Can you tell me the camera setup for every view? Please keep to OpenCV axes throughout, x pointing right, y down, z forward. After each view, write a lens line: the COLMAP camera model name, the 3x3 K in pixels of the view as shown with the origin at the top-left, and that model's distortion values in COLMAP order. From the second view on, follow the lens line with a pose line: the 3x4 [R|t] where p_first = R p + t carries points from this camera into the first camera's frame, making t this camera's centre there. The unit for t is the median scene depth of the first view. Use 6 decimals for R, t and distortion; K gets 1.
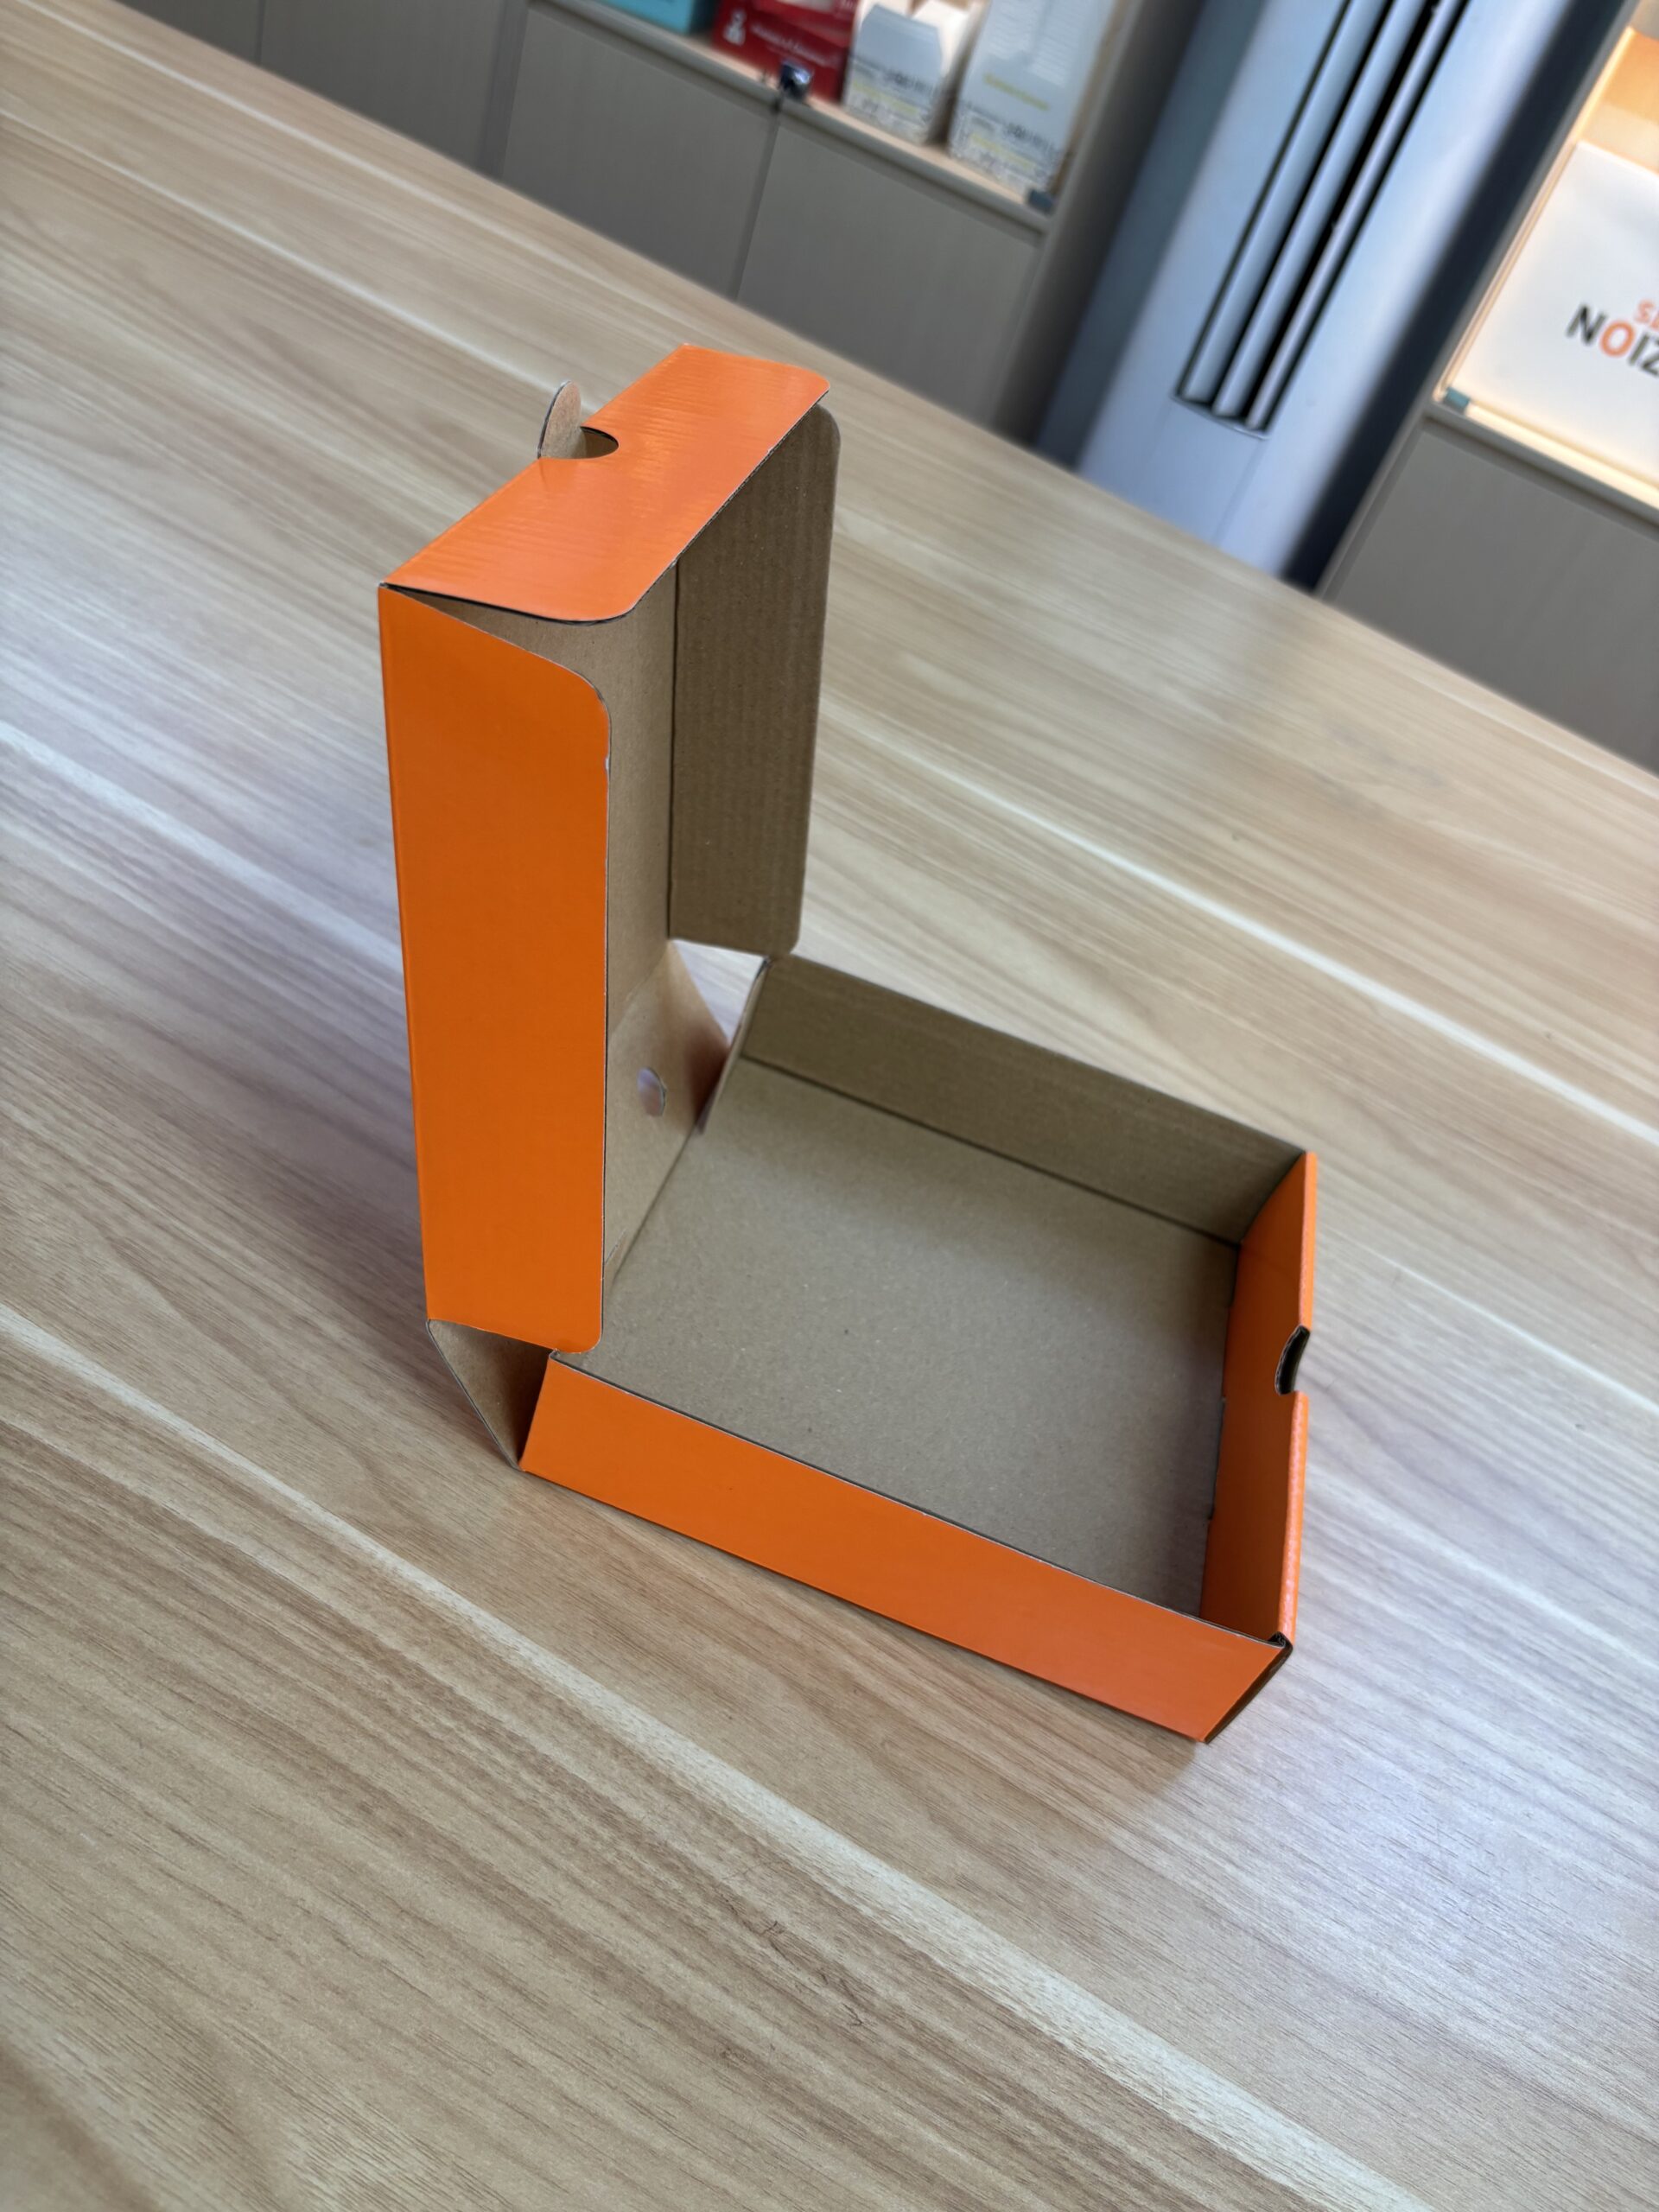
lens RADIAL K [[1754.2, 0, 831.0], [0, 1754.2, 1103.8], [0, 0, 1]] dist [0.013545, -0.042292]
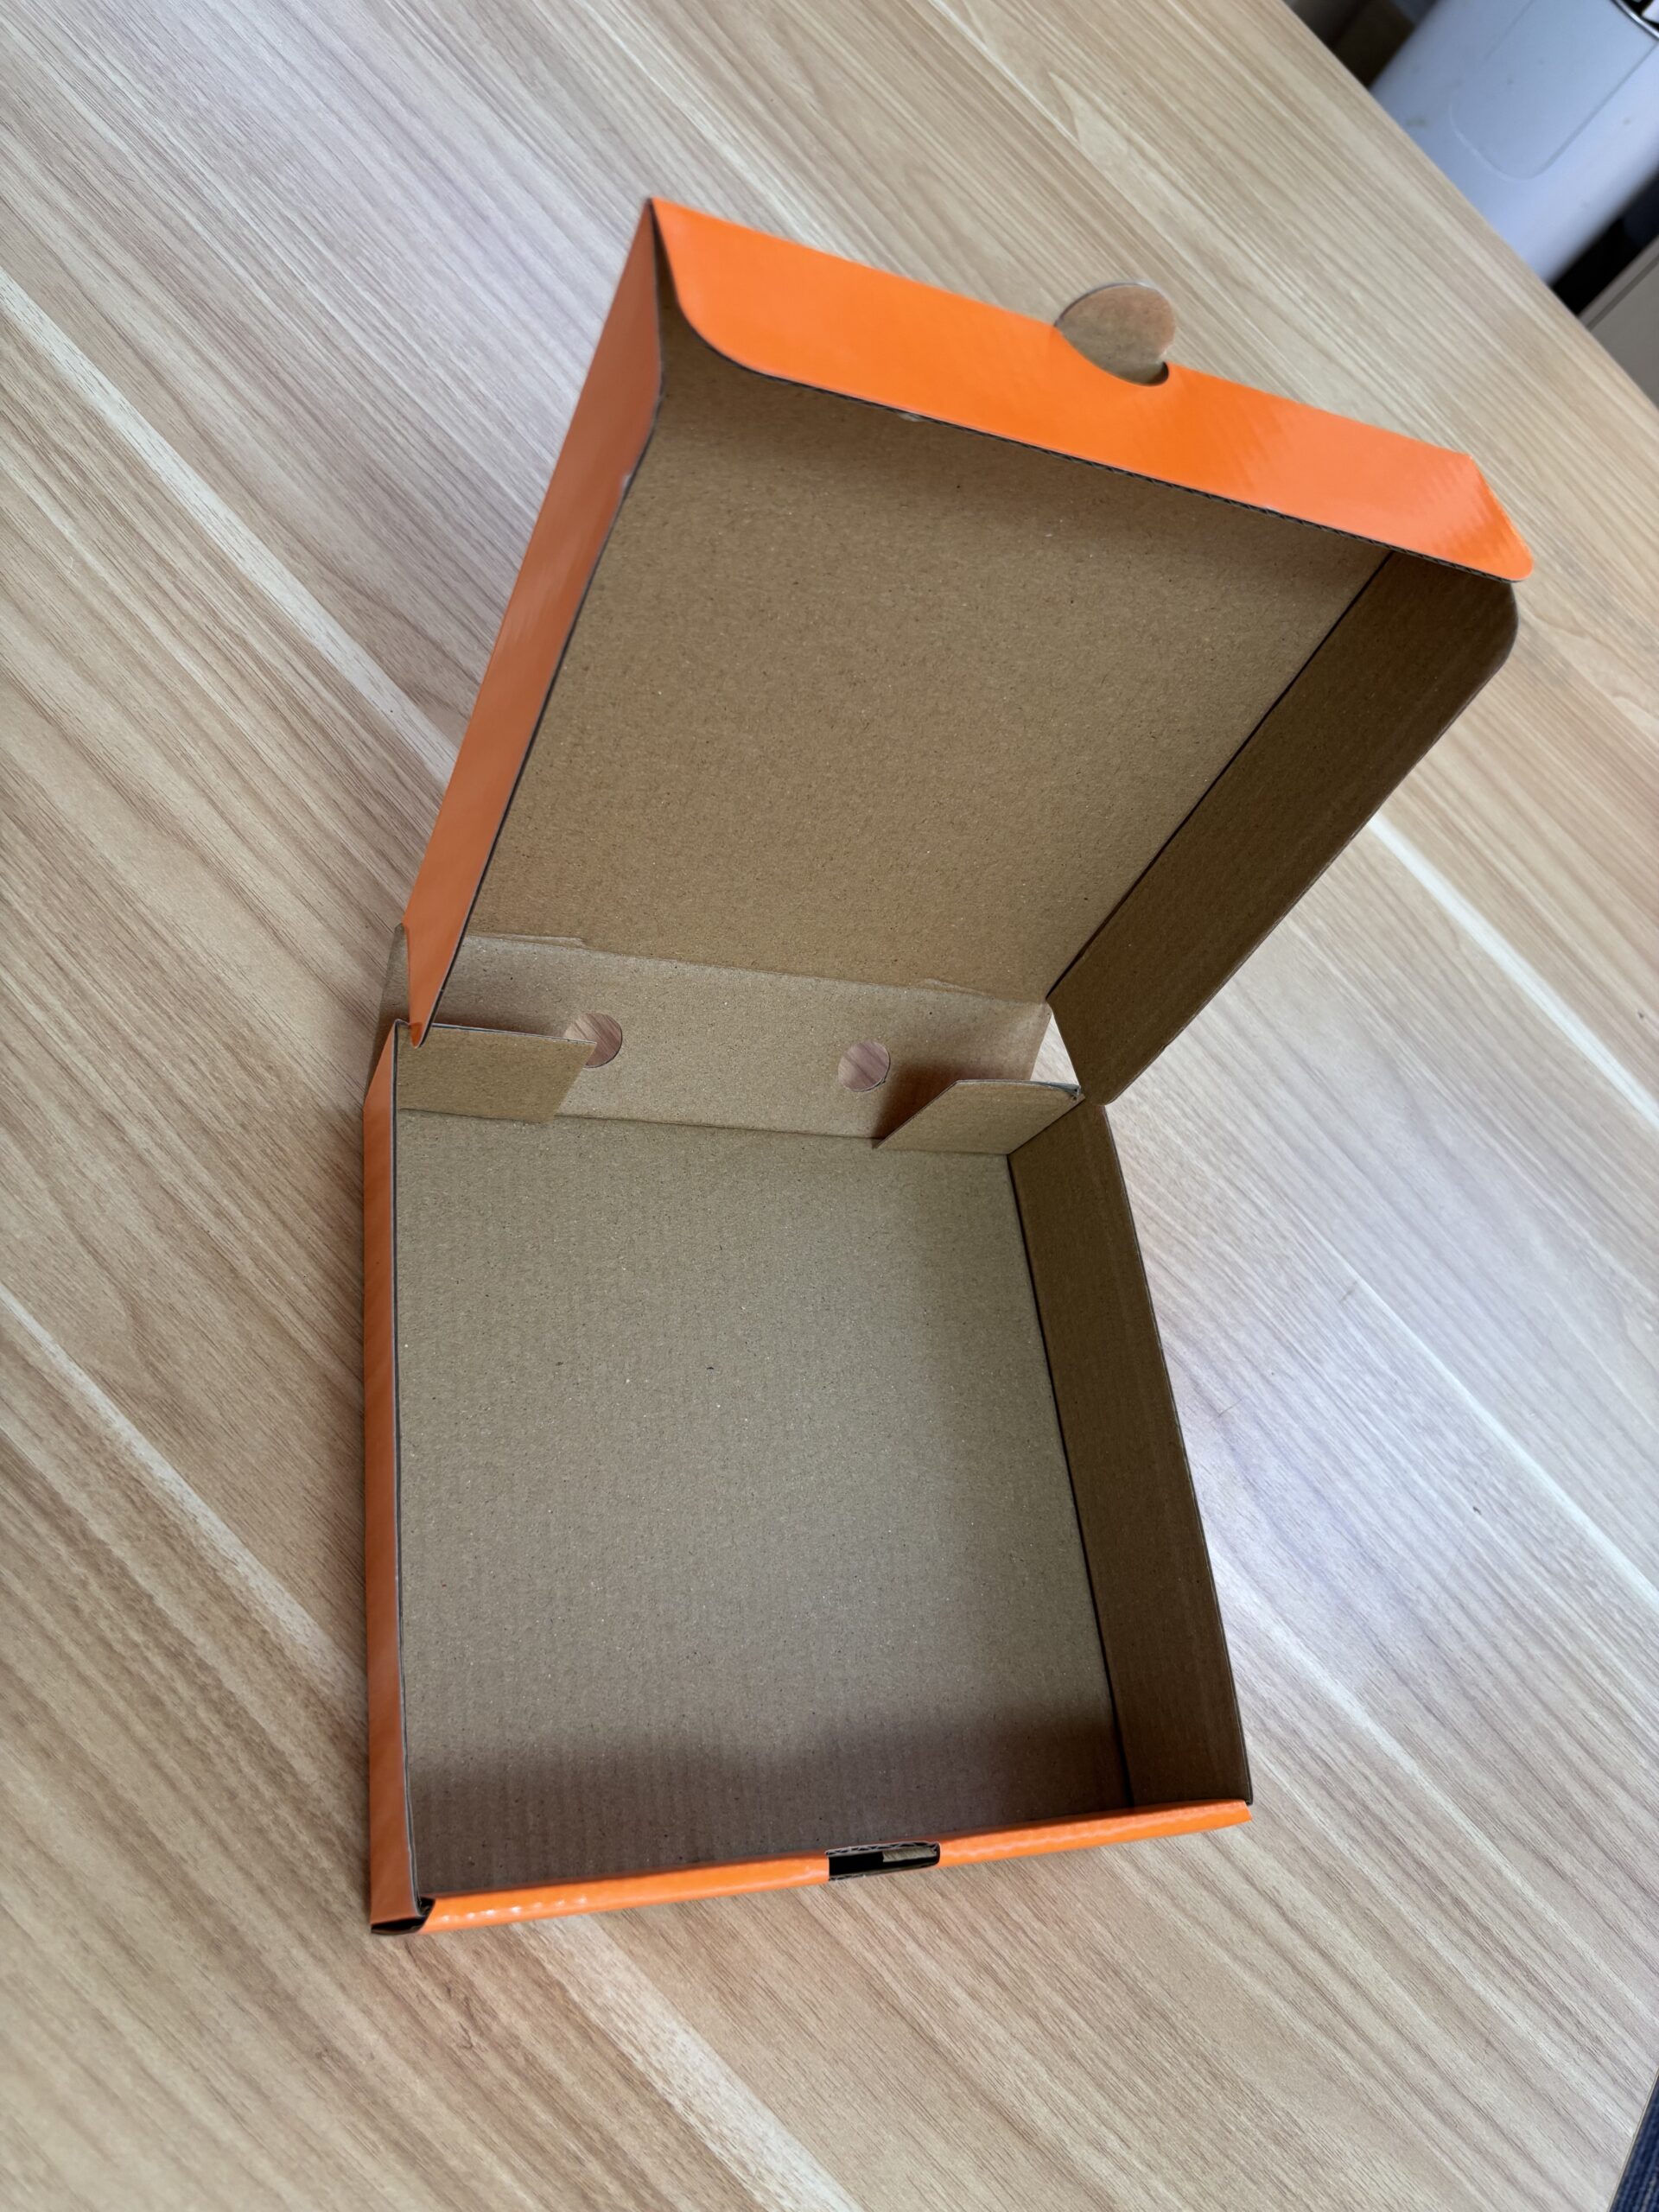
lens RADIAL K [[1754.2, 0, 819.1], [0, 1754.2, 1103.8], [0, 0, 1]] dist [0.013545, -0.042292]
pose [[0.960640, 0.277679, -0.008053, 0.058637], [-0.263944, 0.921398, 0.285236, -0.262160], [0.086624, -0.271884, 0.958423, 0.199152]]
